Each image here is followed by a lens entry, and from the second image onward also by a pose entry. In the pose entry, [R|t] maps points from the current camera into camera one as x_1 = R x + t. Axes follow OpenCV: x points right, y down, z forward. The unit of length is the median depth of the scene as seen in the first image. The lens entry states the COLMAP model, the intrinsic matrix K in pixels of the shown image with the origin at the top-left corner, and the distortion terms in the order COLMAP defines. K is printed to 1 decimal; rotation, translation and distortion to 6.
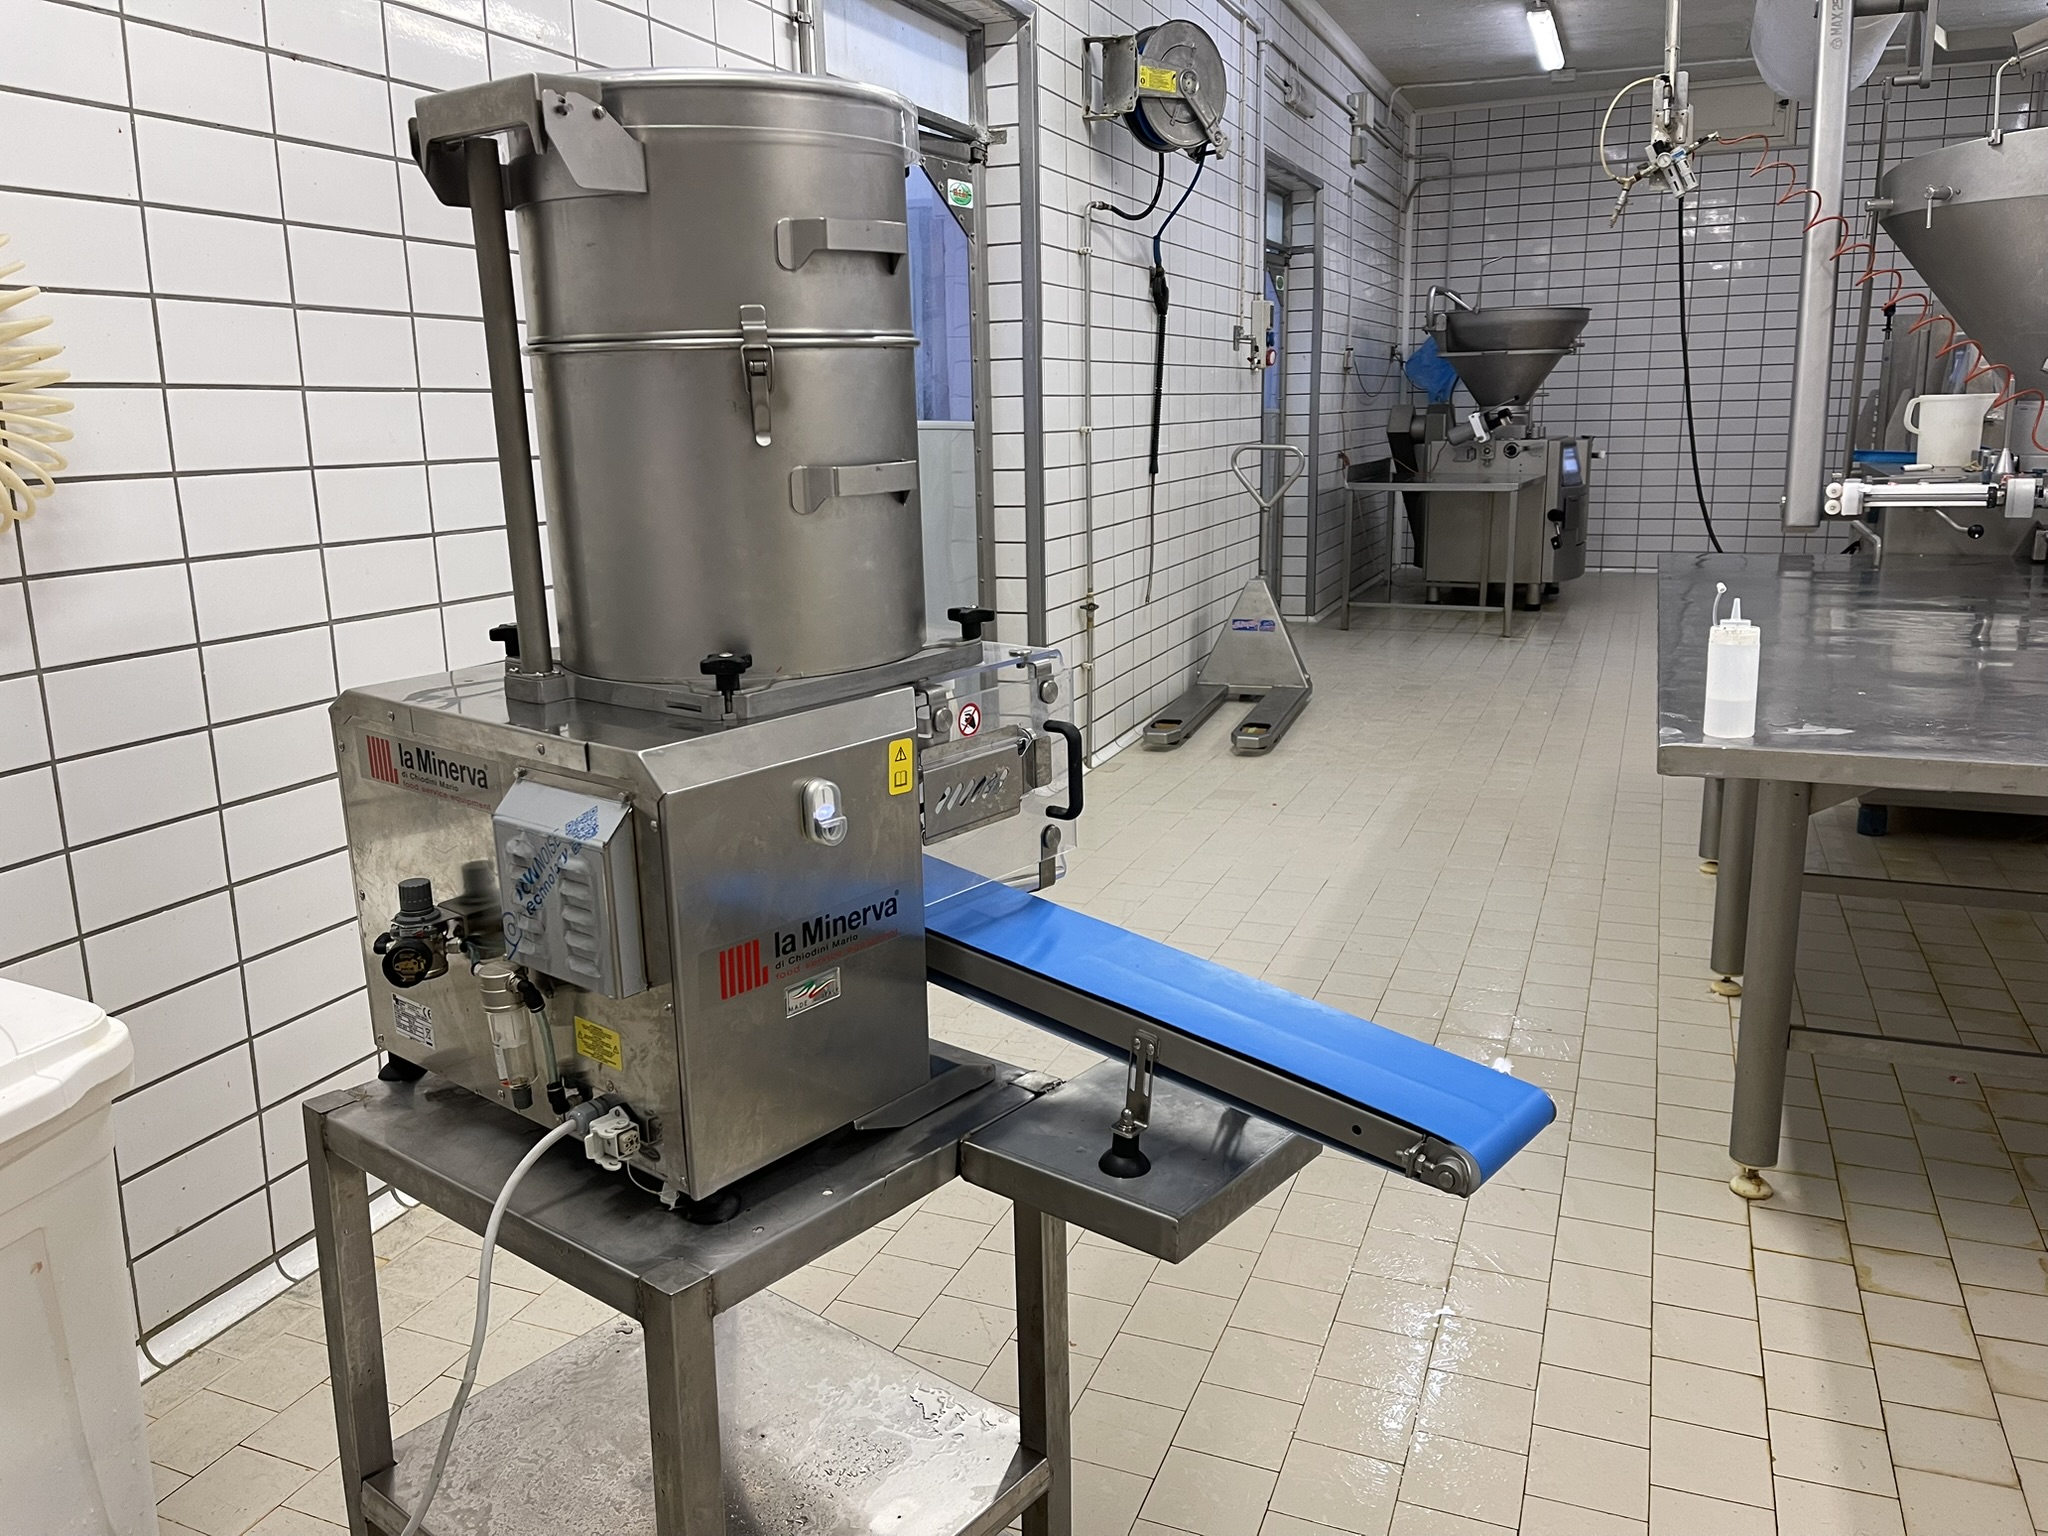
lens RADIAL K [[1548.0, 0, 1016.4], [0, 1548.0, 748.7], [0, 0, 1]] dist [0.027679, -0.056357]
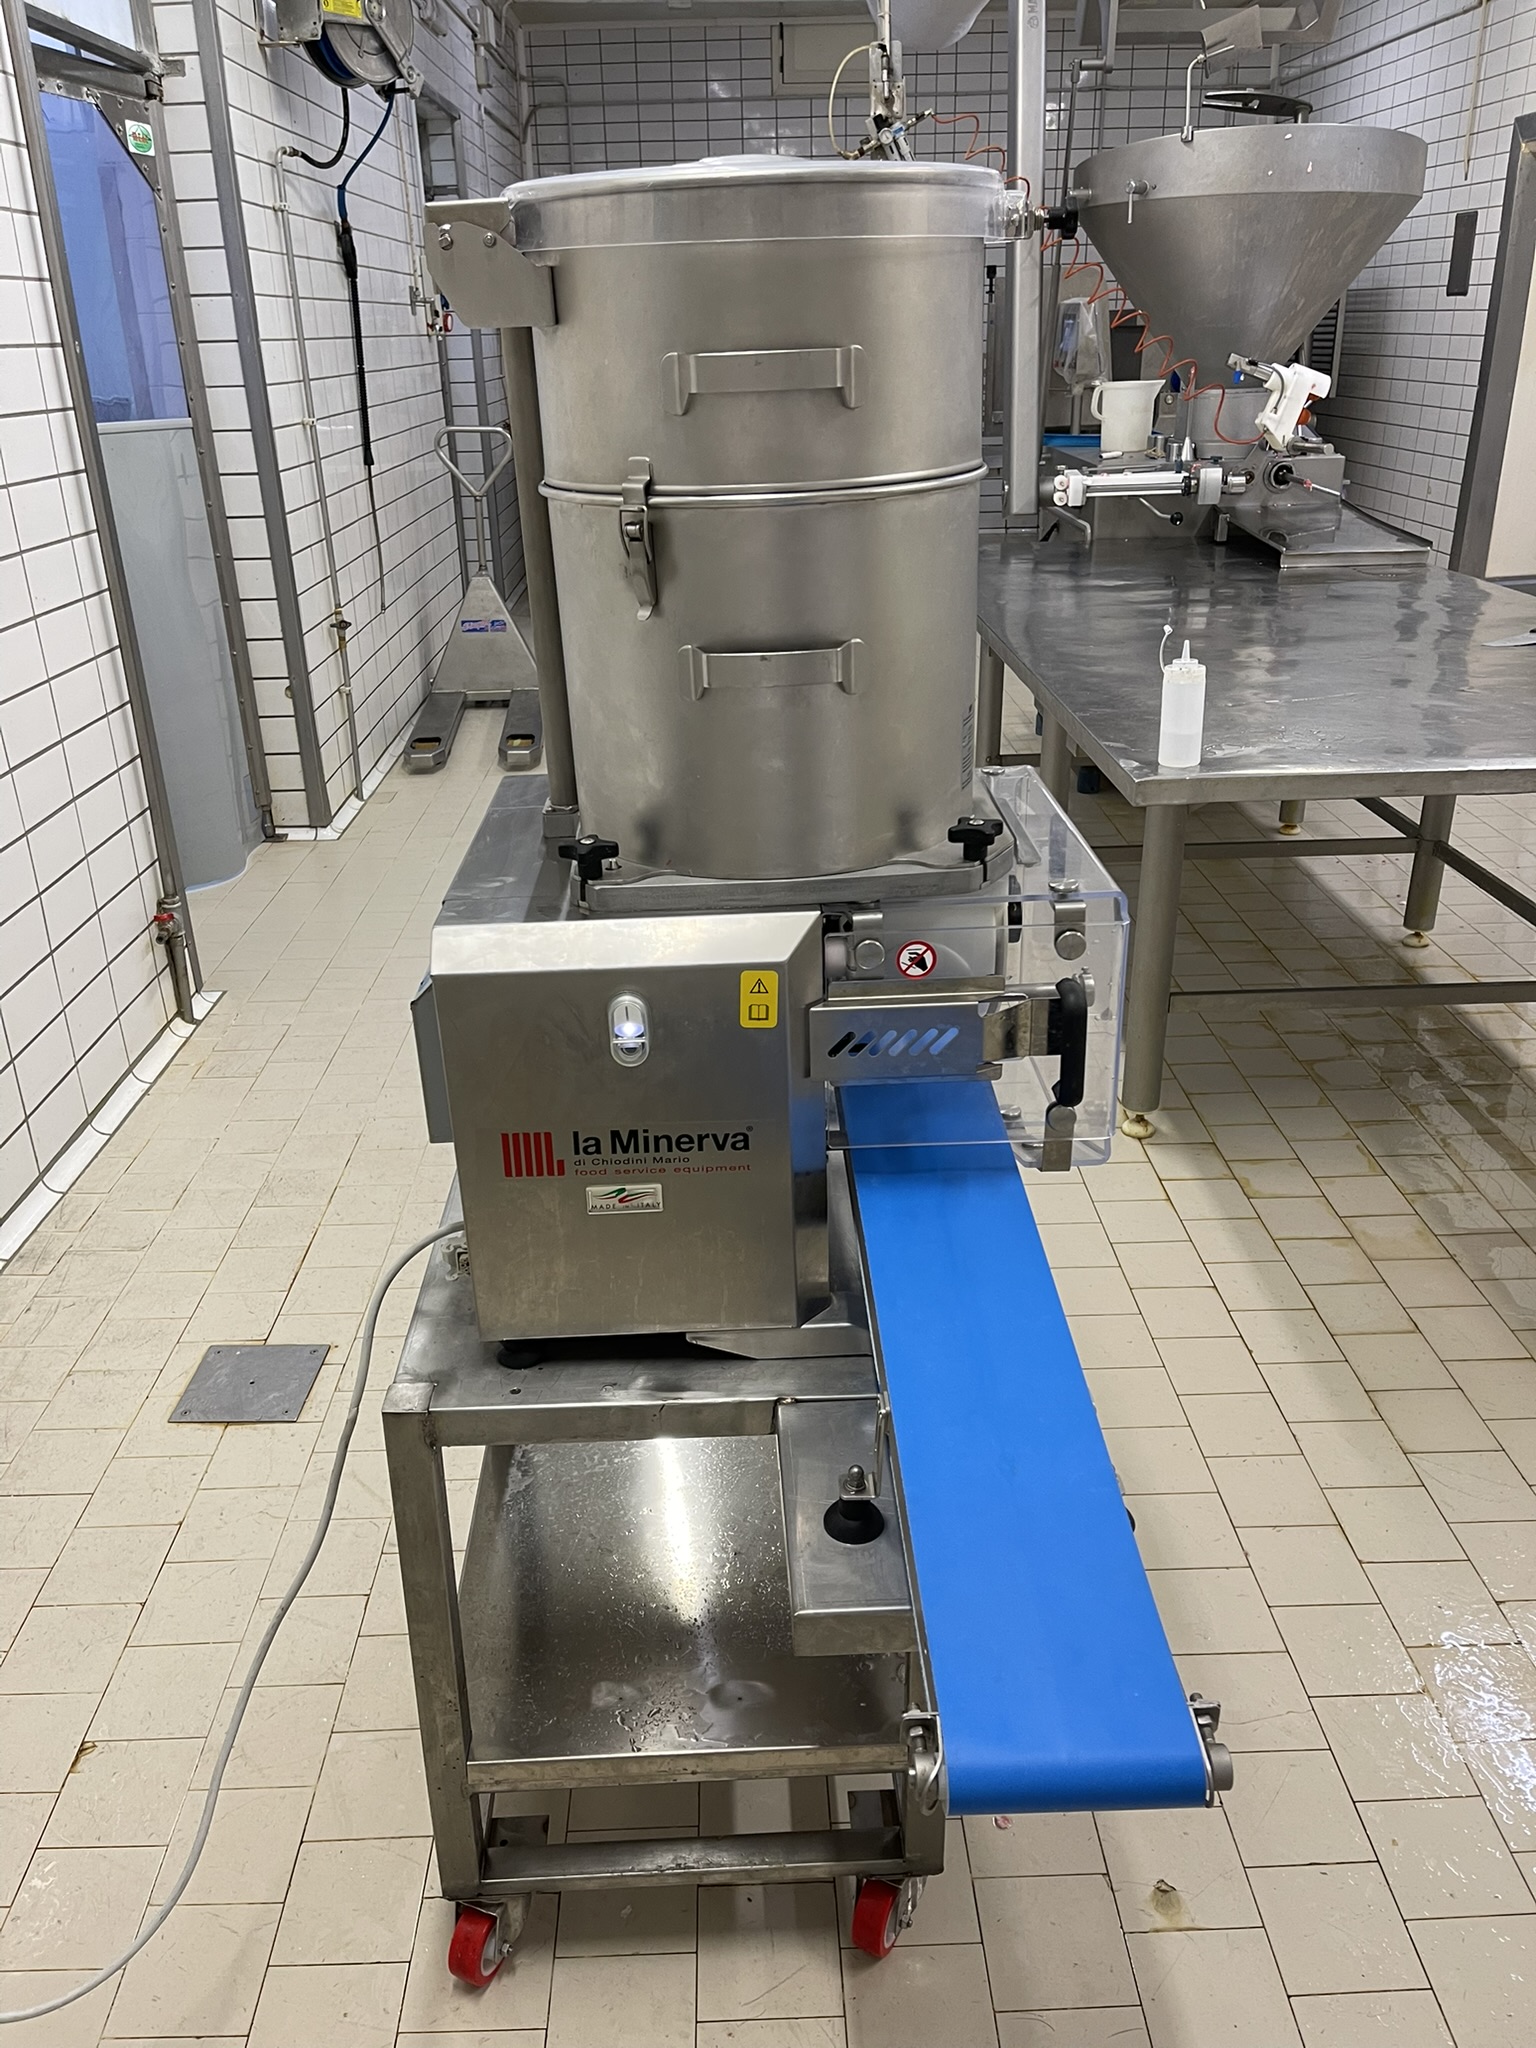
lens RADIAL K [[1528.0, 0, 768.0], [0, 1528.0, 1024.0], [0, 0, 1]] dist [0.095300, -0.144253]
pose [[0.914348, -0.161803, 0.371198, -0.111882], [0.085566, 0.973201, 0.213442, -0.038276], [-0.395786, -0.163399, 0.903689, 0.026676]]
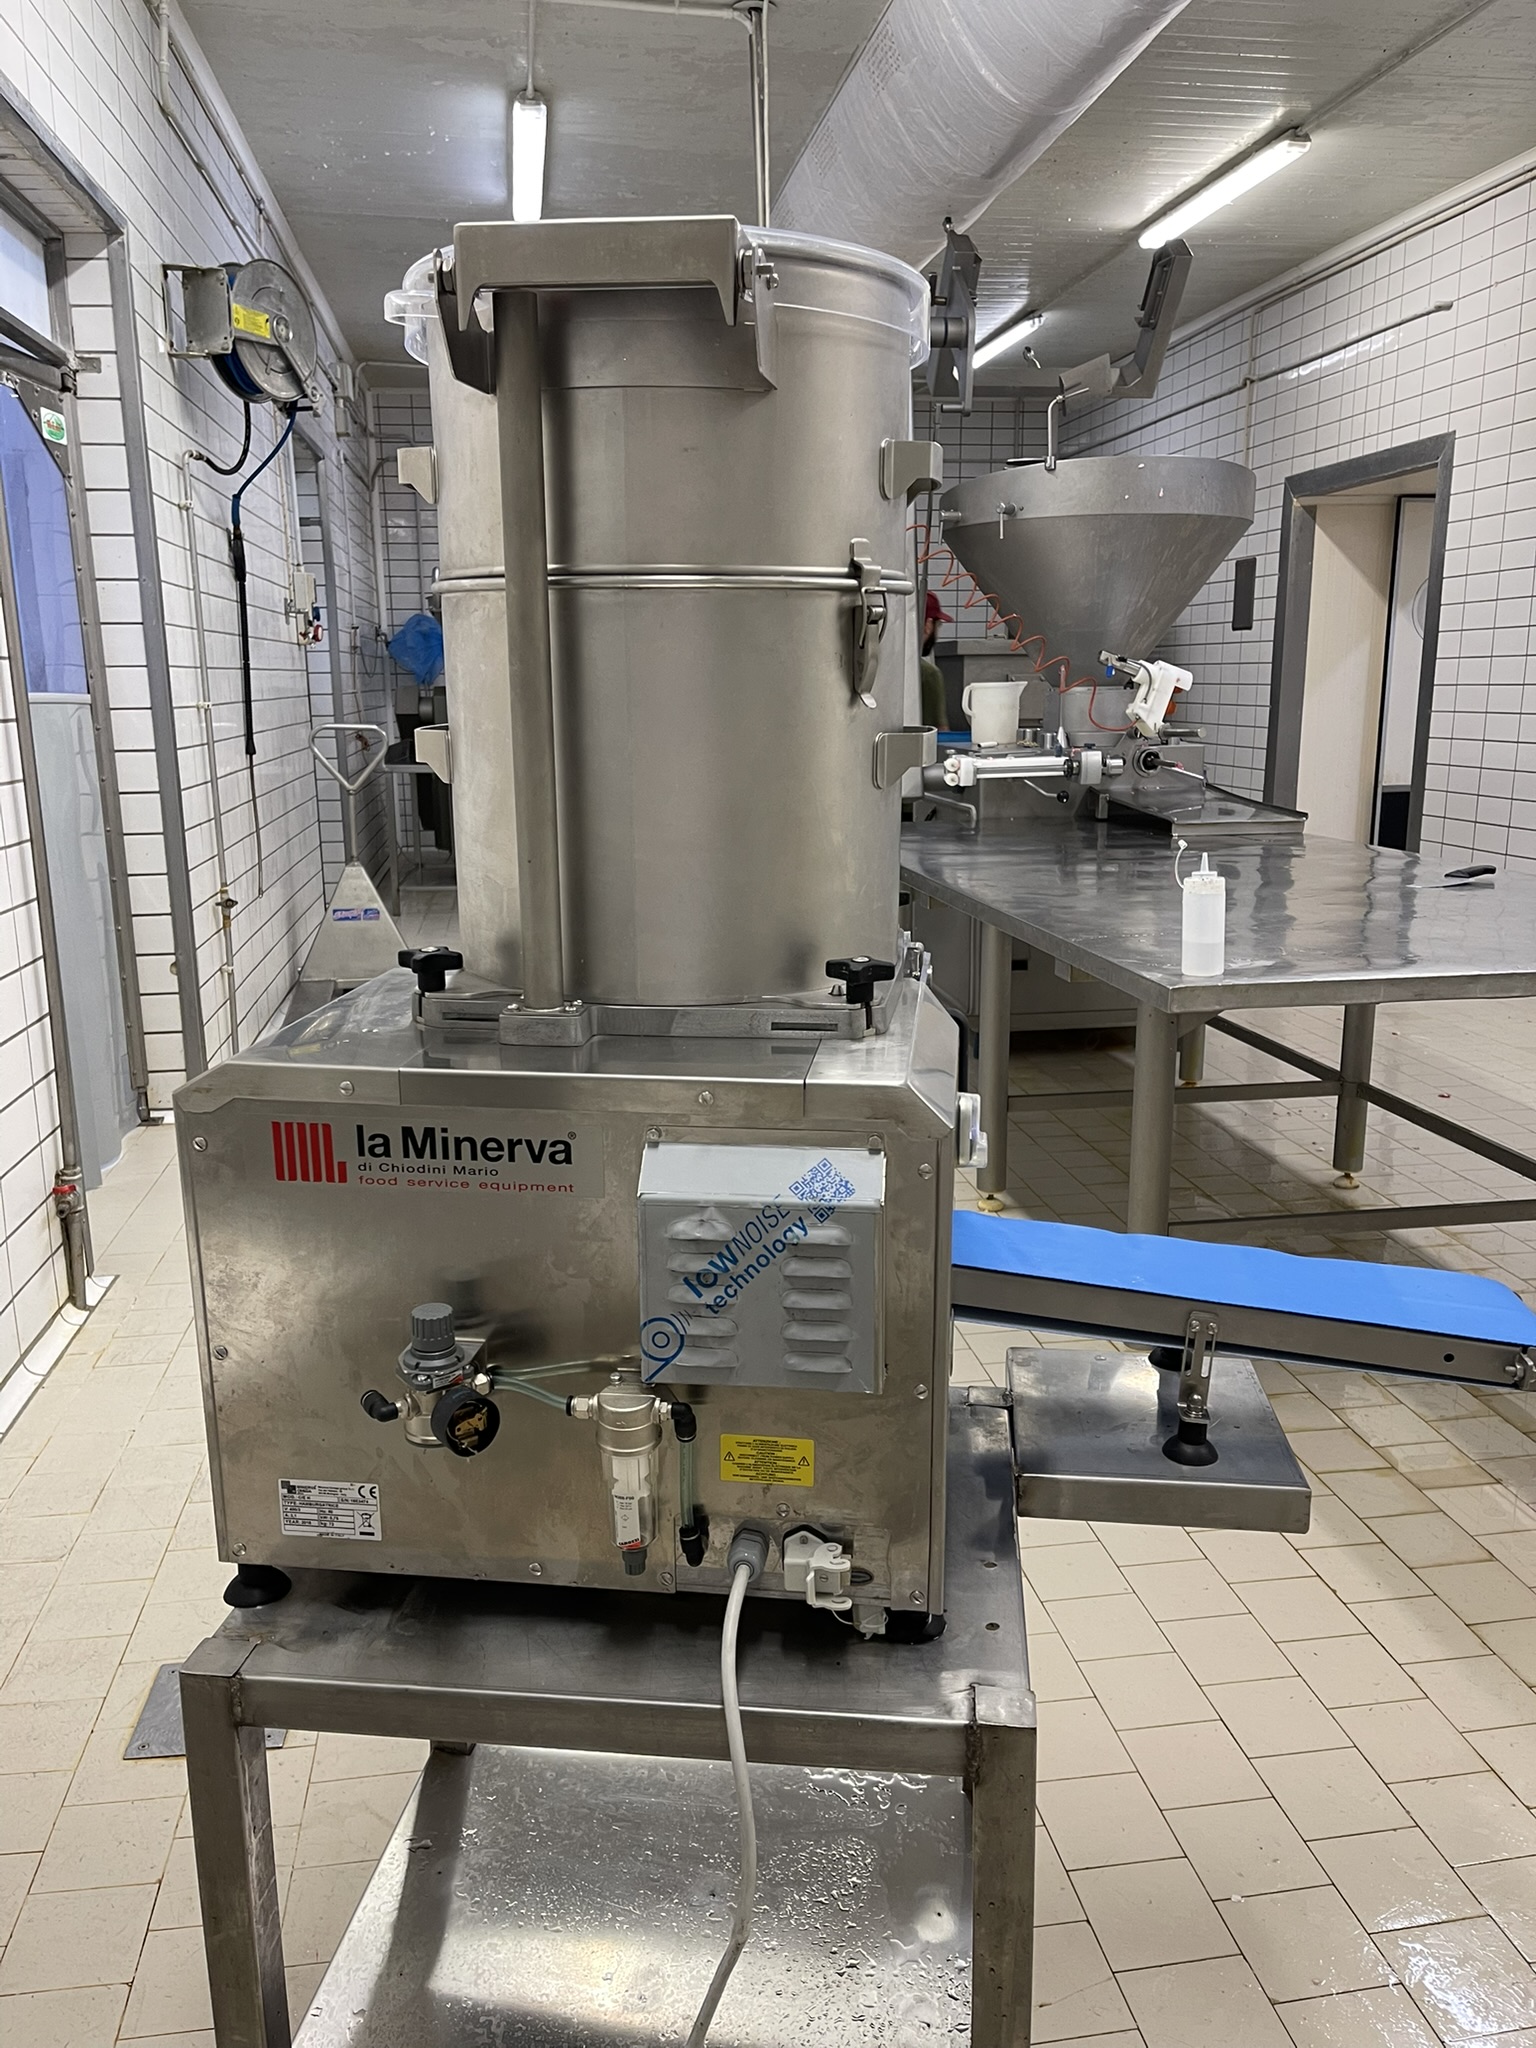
lens RADIAL K [[1528.0, 0, 768.0], [0, 1528.0, 1024.0], [0, 0, 1]] dist [0.095300, -0.144253]
pose [[0.854567, -0.098470, 0.509921, -0.164478], [0.100610, 0.994649, 0.023465, -0.012666], [-0.509503, 0.031251, 0.859901, 0.080262]]
